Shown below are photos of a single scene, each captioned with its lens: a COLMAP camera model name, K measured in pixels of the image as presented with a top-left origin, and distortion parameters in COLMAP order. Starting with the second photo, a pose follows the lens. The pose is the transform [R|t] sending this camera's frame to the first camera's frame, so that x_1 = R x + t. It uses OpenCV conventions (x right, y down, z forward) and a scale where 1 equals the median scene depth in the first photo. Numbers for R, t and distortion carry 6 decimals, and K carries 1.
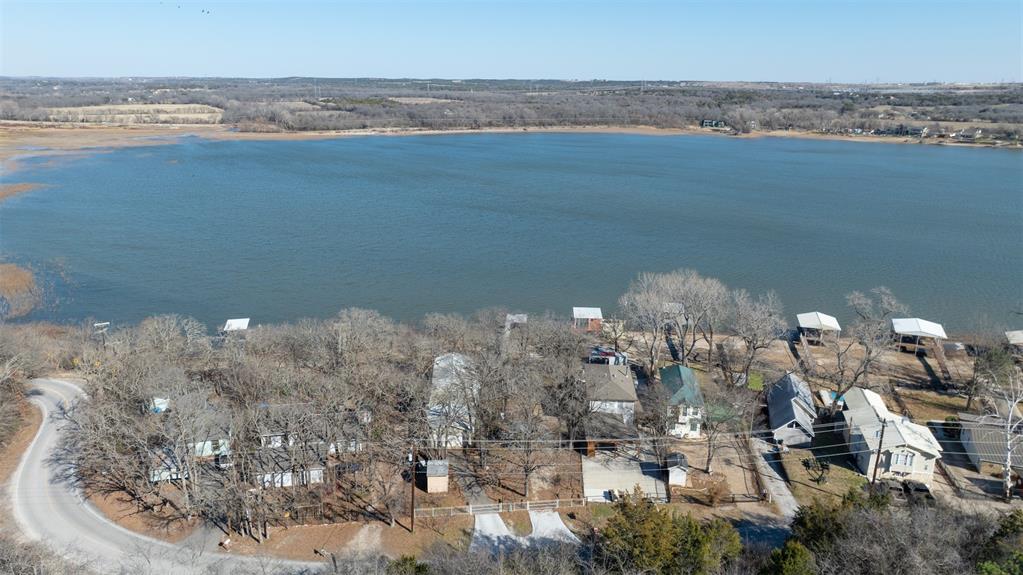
lens RADIAL K [[732.4, 0, 511.5], [0, 732.4, 287.5], [0, 0, 1]] dist [-0.024367, 0.033368]
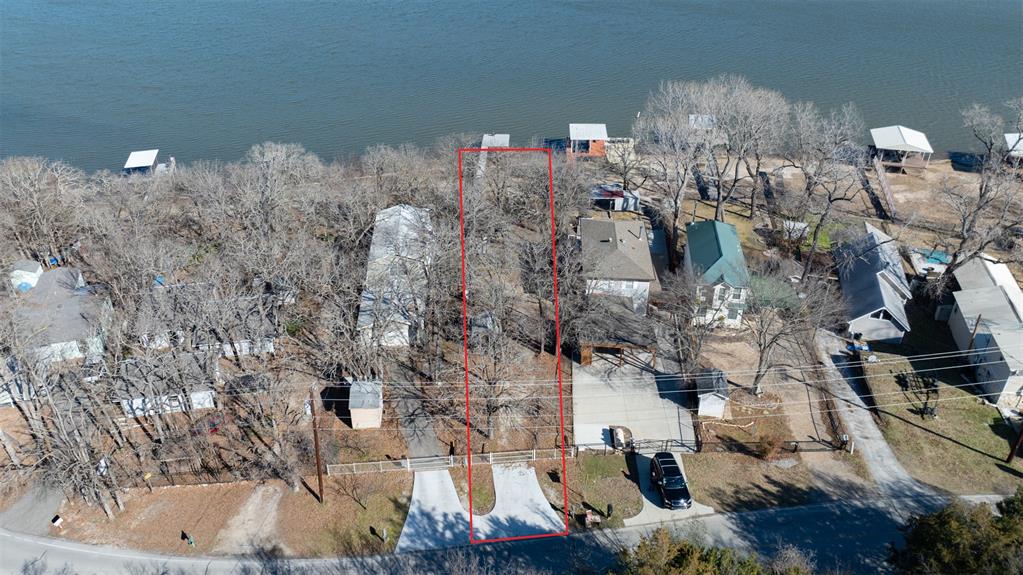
lens RADIAL K [[739.1, 0, 471.2], [0, 739.1, 294.0], [0, 0, 1]] dist [-0.009741, -0.002801]
pose [[0.998261, -0.009200, -0.058225, 0.036516], [0.025504, 0.957919, 0.285902, -0.039428], [0.053144, -0.286890, 0.956488, 0.301161]]
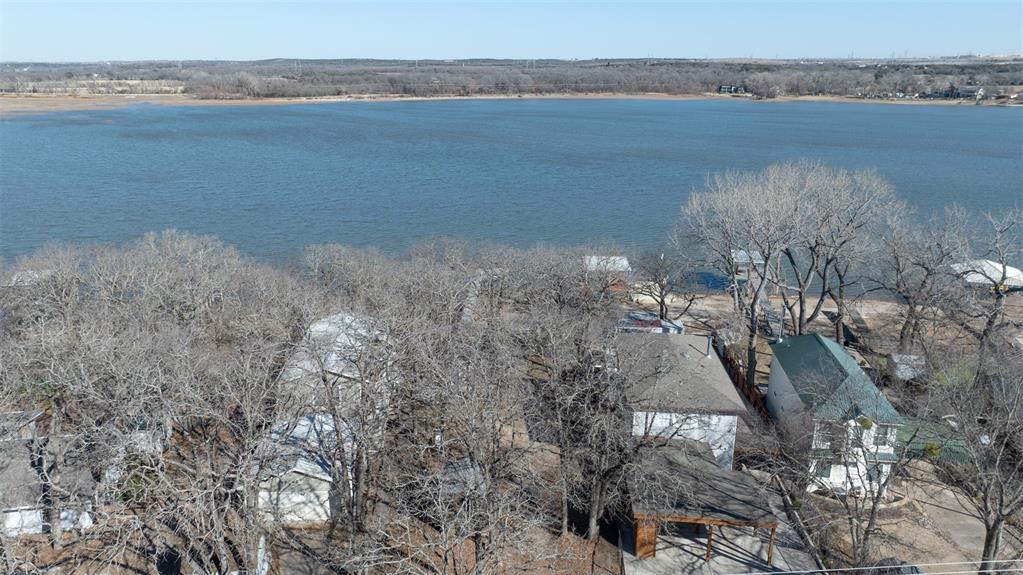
lens RADIAL K [[732.4, 0, 511.5], [0, 732.4, 287.5], [0, 0, 1]] dist [-0.024367, 0.033368]
pose [[0.999988, 0.003632, 0.003137, 0.032723], [-0.003631, 0.999993, -0.000290, 0.081588], [-0.003138, 0.000279, 0.999995, 0.563869]]
